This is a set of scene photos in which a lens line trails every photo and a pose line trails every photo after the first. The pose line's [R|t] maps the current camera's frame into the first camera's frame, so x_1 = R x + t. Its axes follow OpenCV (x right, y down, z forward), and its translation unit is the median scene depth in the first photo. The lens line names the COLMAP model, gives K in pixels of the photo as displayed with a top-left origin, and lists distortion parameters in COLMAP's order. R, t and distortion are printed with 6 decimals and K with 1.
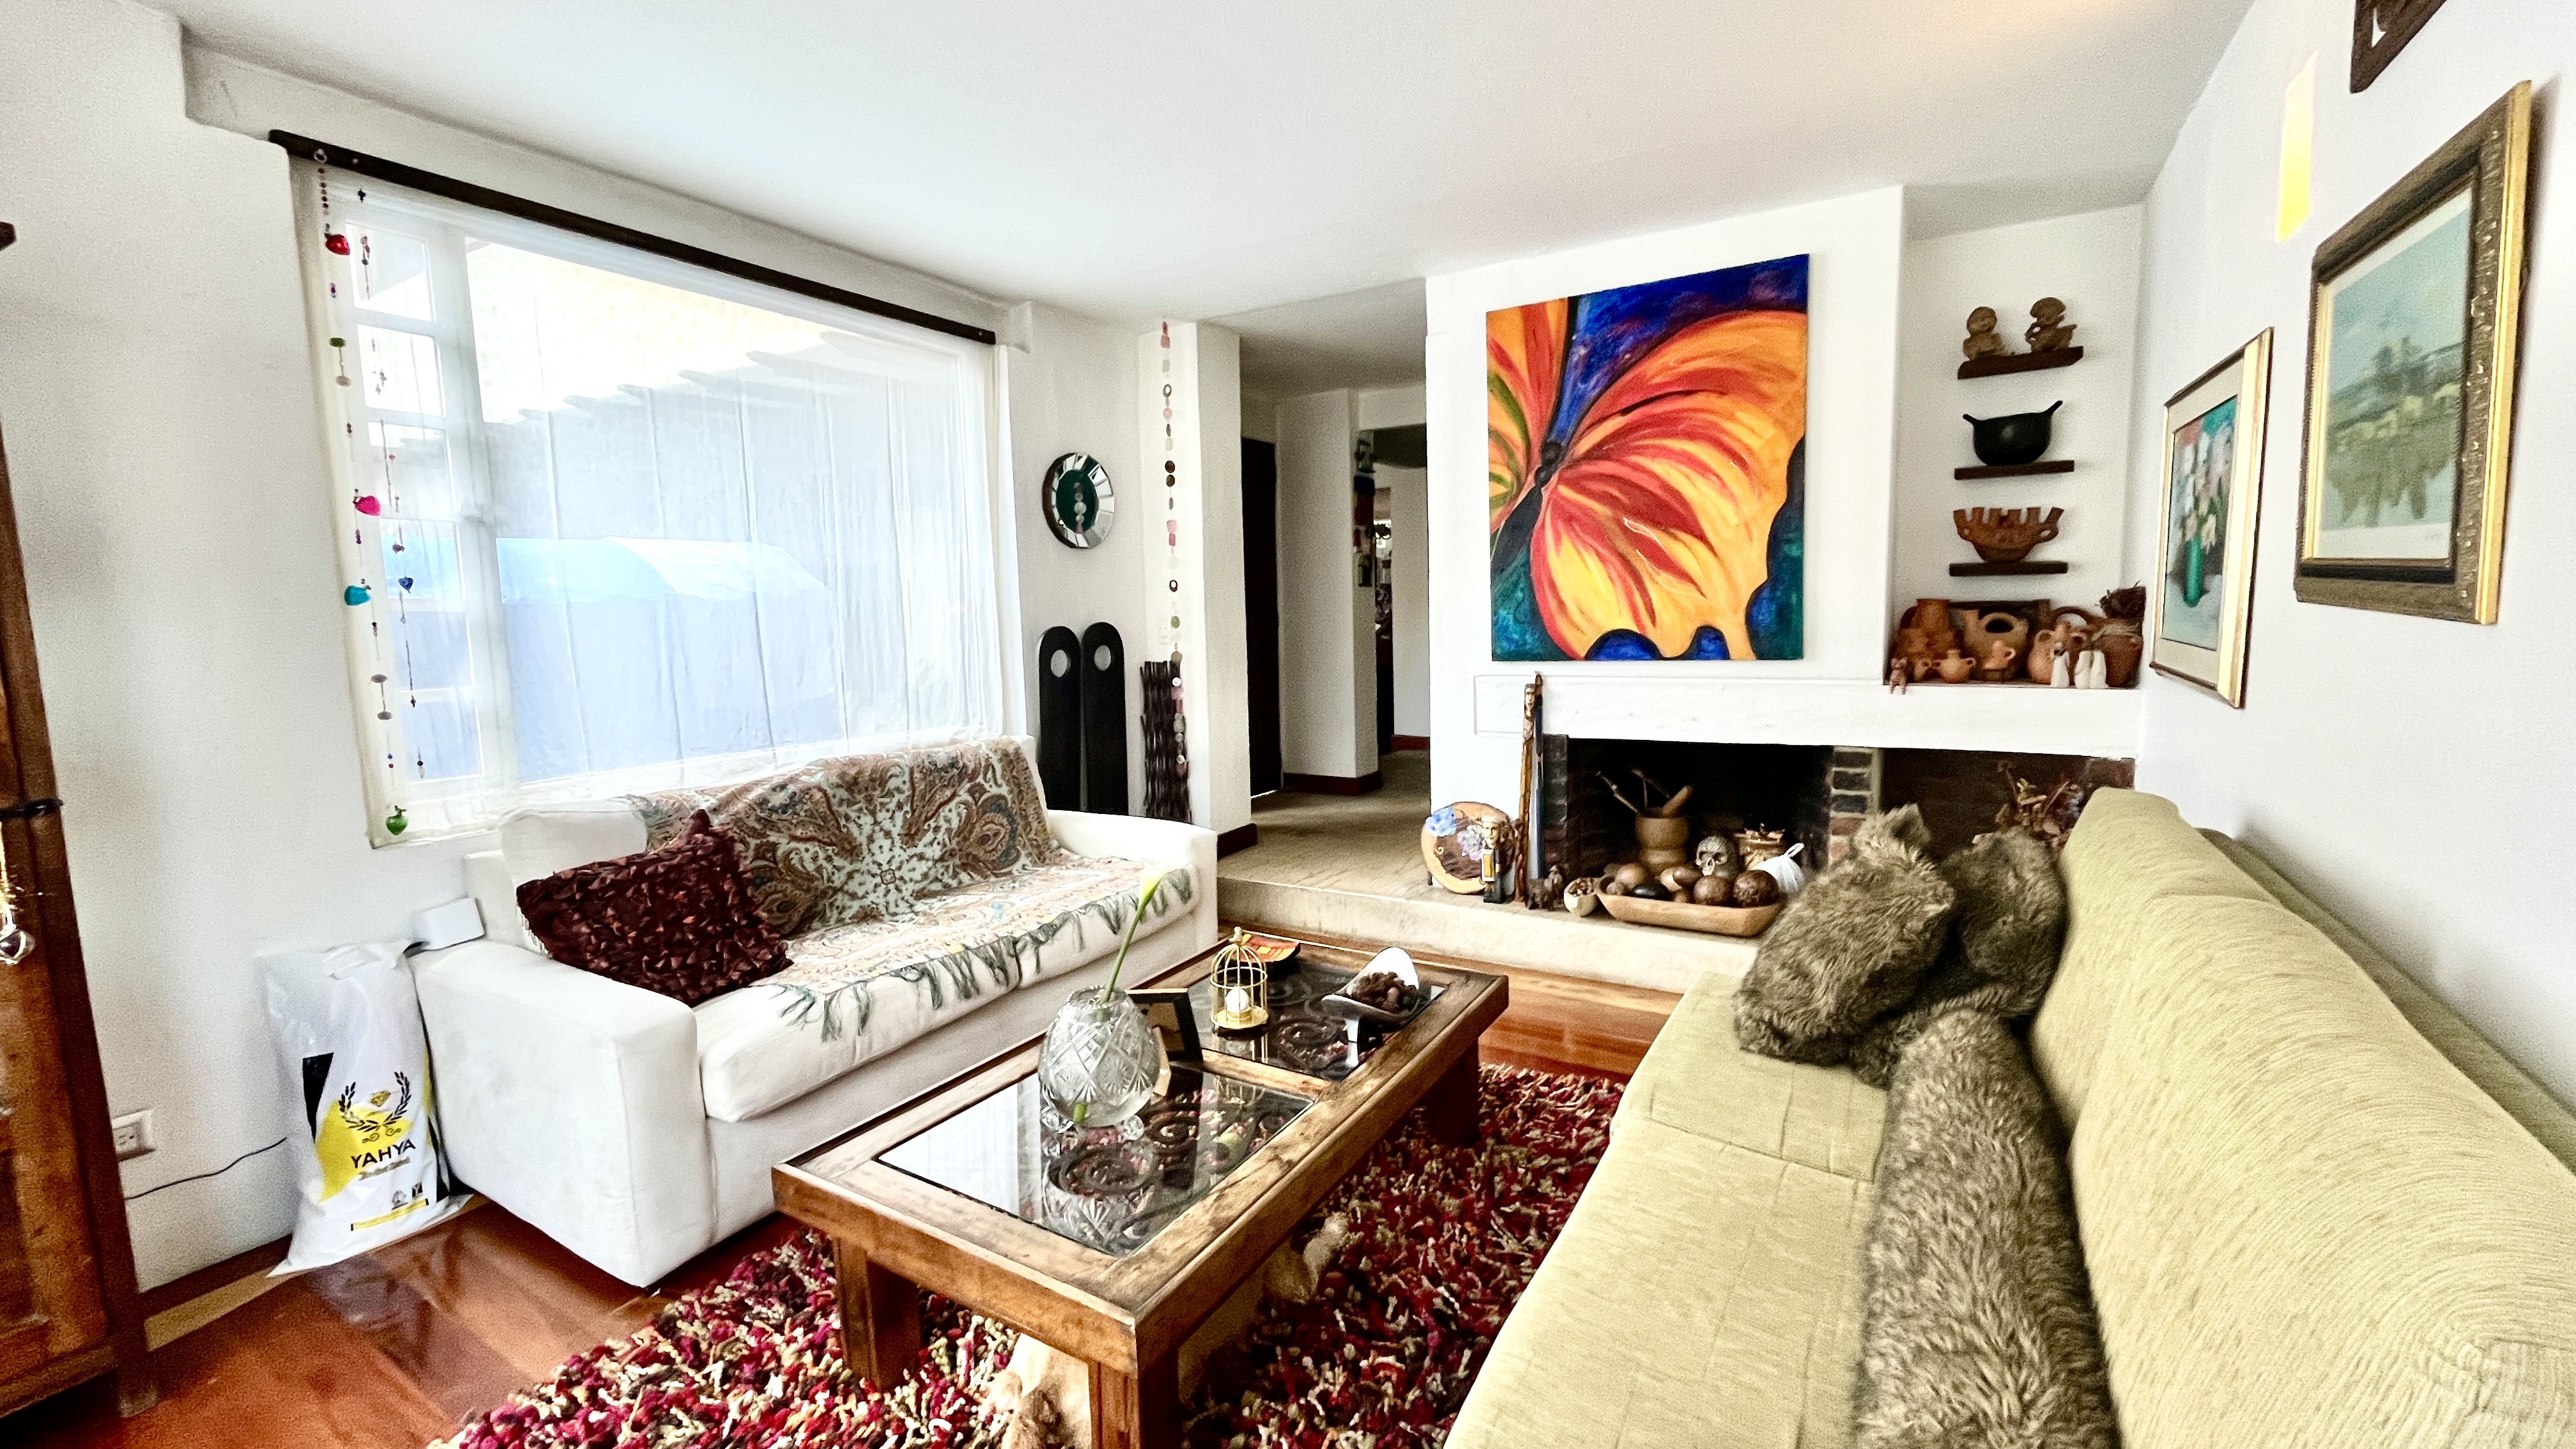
lens RADIAL K [[1054.4, 0, 1288.0], [0, 1054.4, 724.5], [0, 0, 1]] dist [-0.002200, -0.000294]
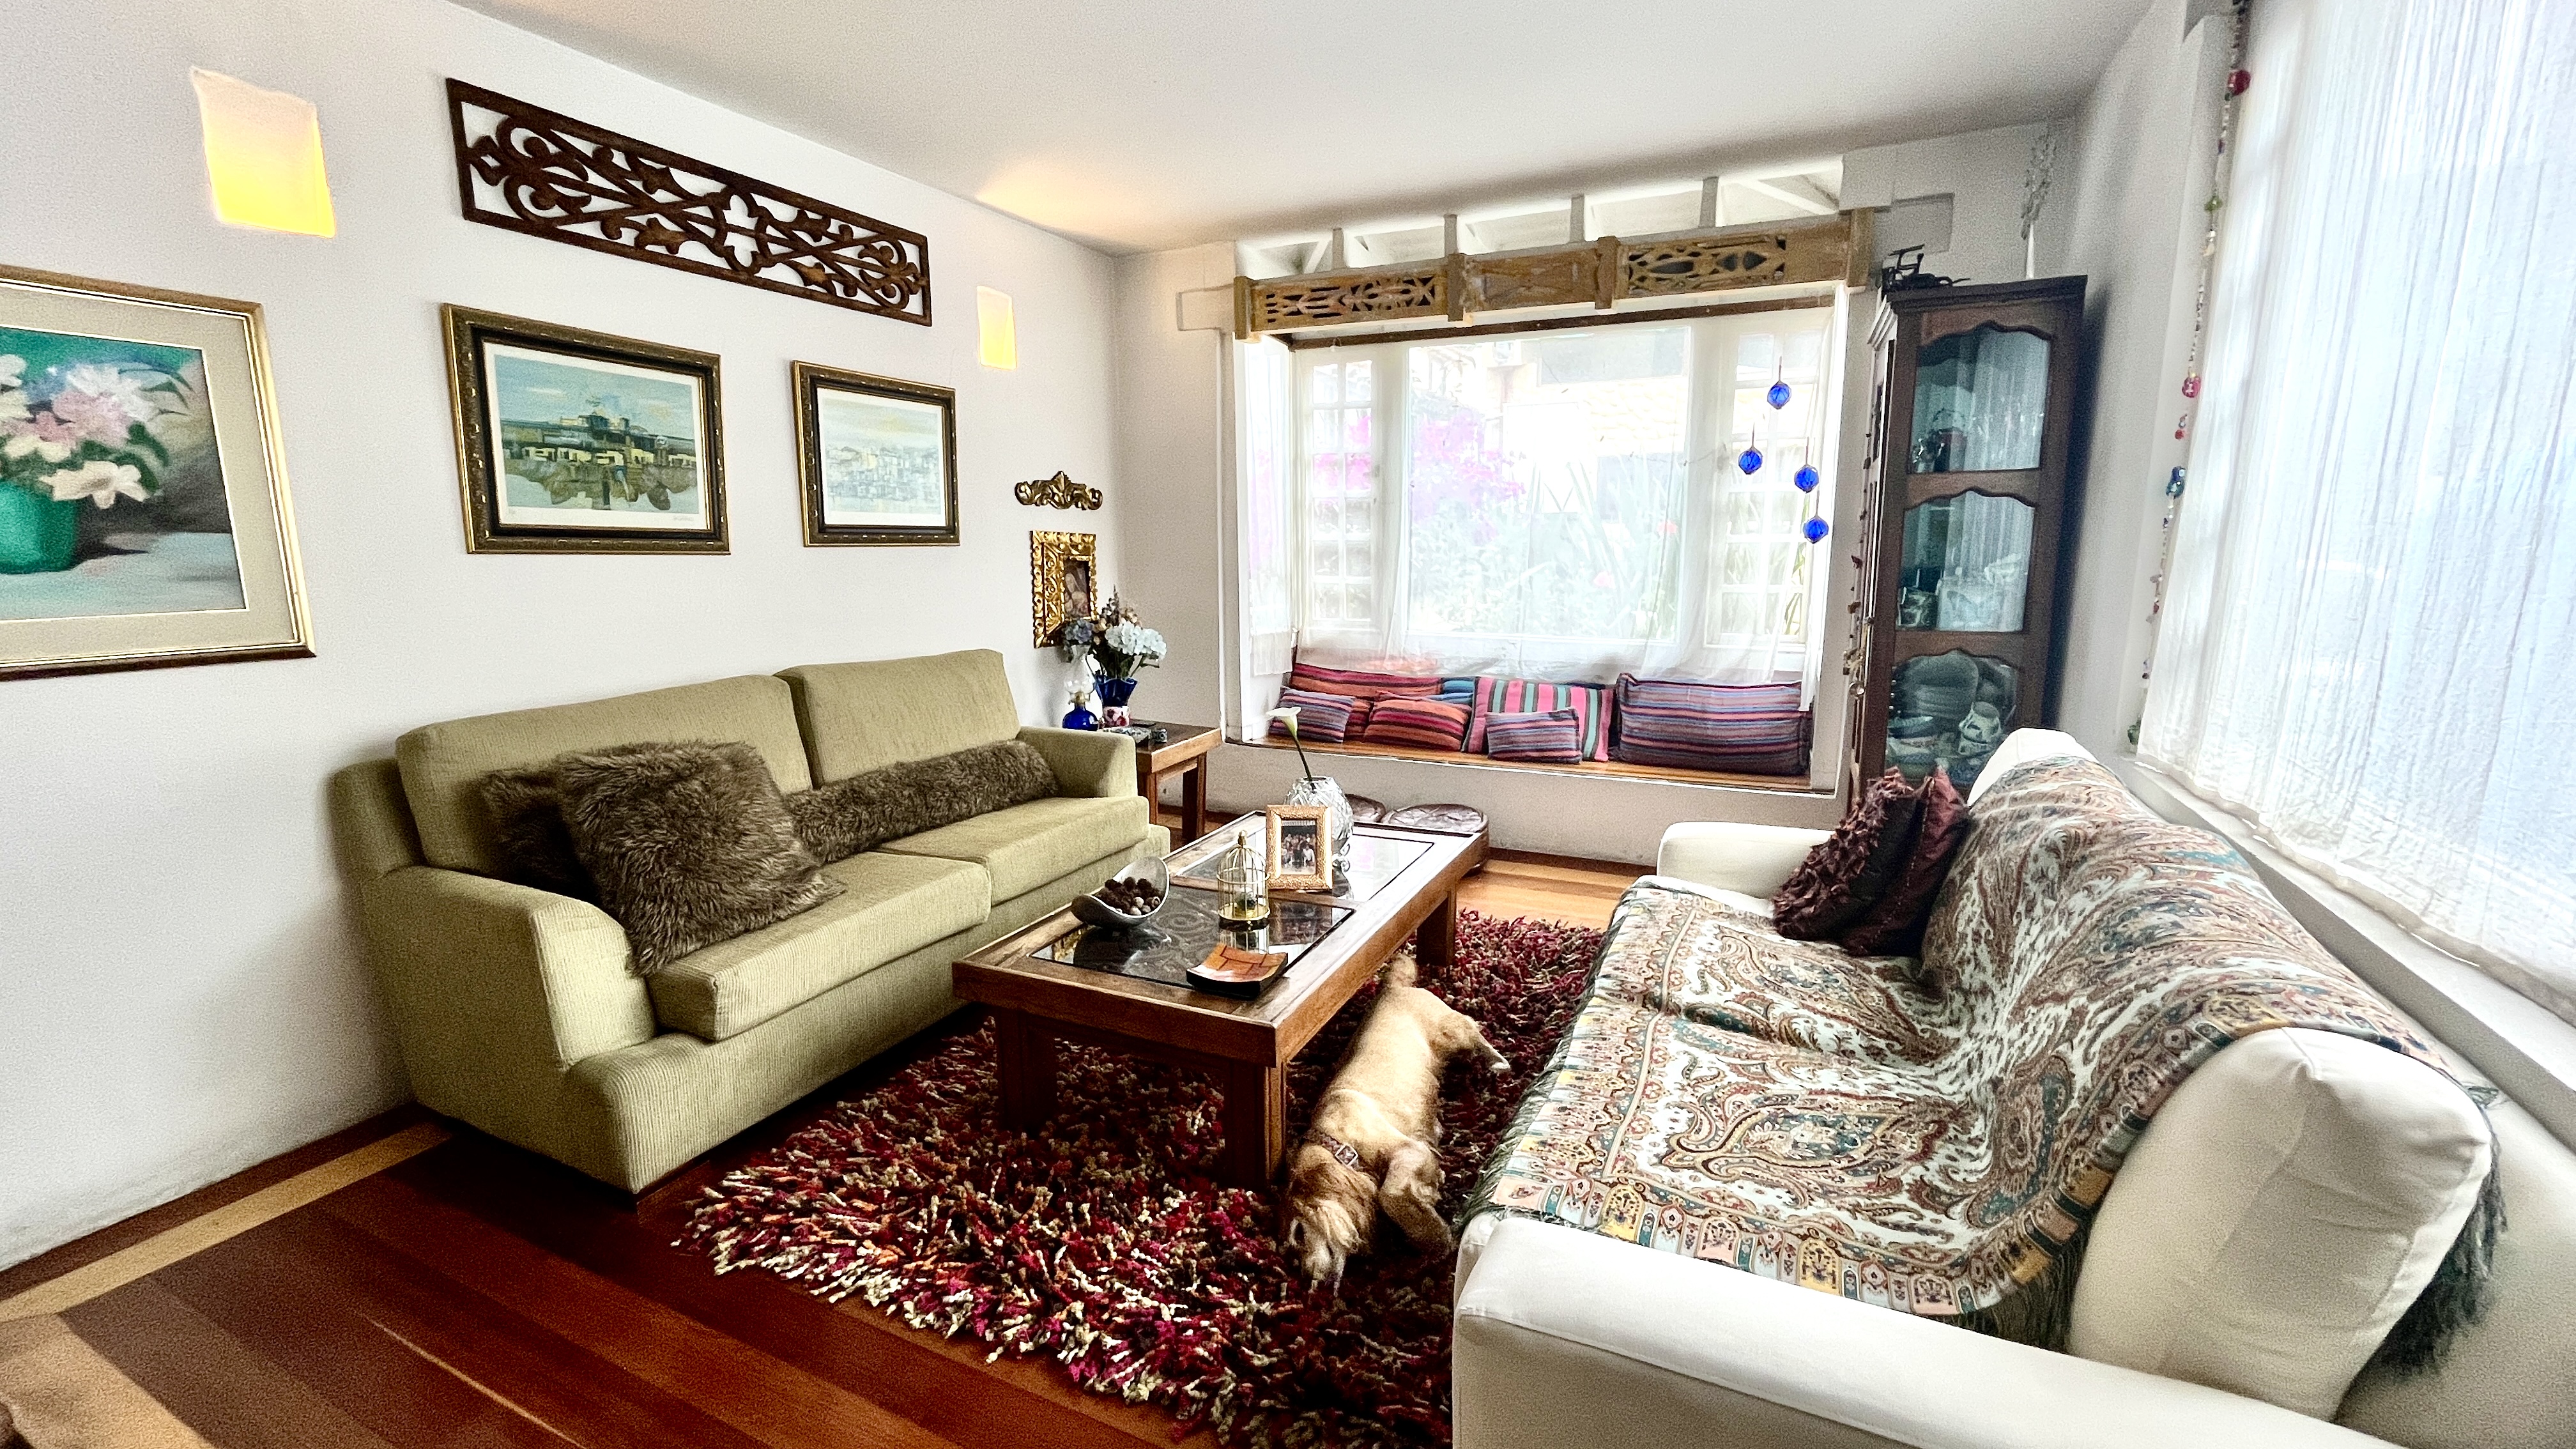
lens RADIAL K [[1054.4, 0, 1288.0], [0, 1054.4, 724.5], [0, 0, 1]] dist [-0.002200, -0.000294]
pose [[-0.994631, 0.049765, -0.090733, -0.000785], [0.021343, 0.956579, 0.290690, -0.142603], [0.101259, 0.287193, -0.952506, 1.263937]]
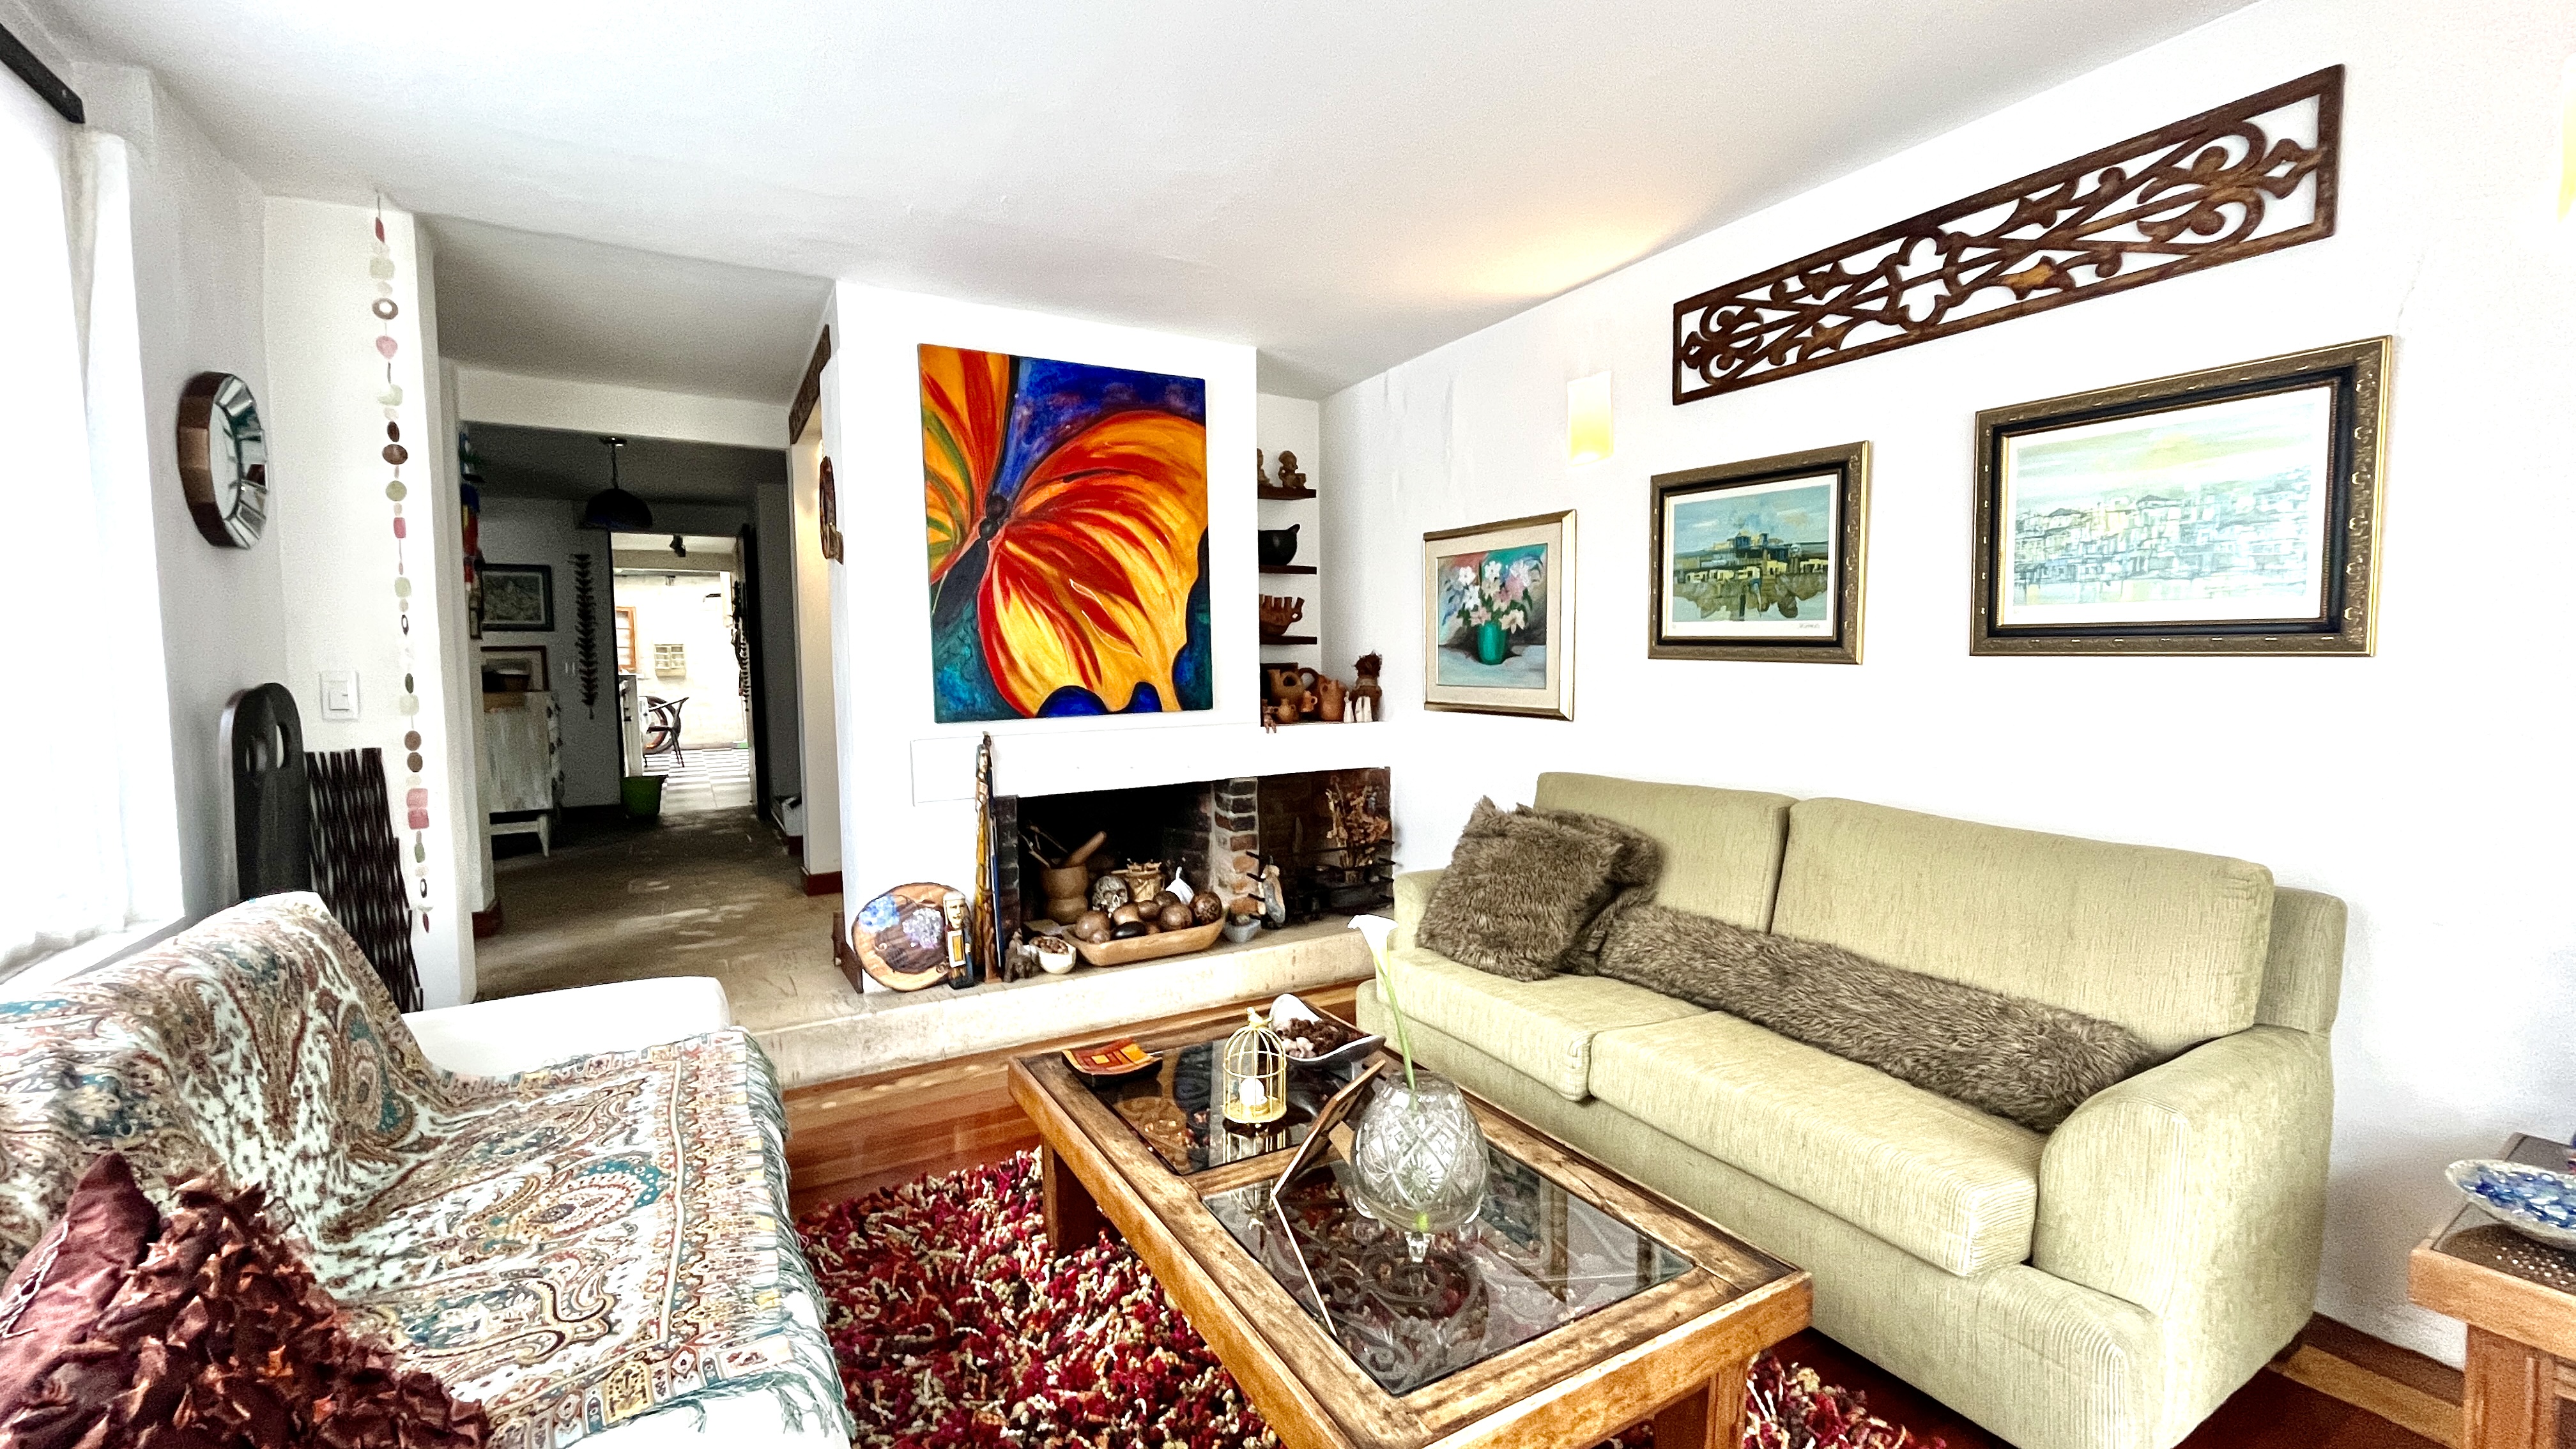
lens RADIAL K [[1054.4, 0, 1288.0], [0, 1054.4, 724.5], [0, 0, 1]] dist [-0.002200, -0.000294]
pose [[0.479223, -0.035460, 0.876977, -0.505359], [0.098483, 0.995046, -0.013582, -0.018473], [-0.872151, 0.092876, 0.480341, 0.331015]]
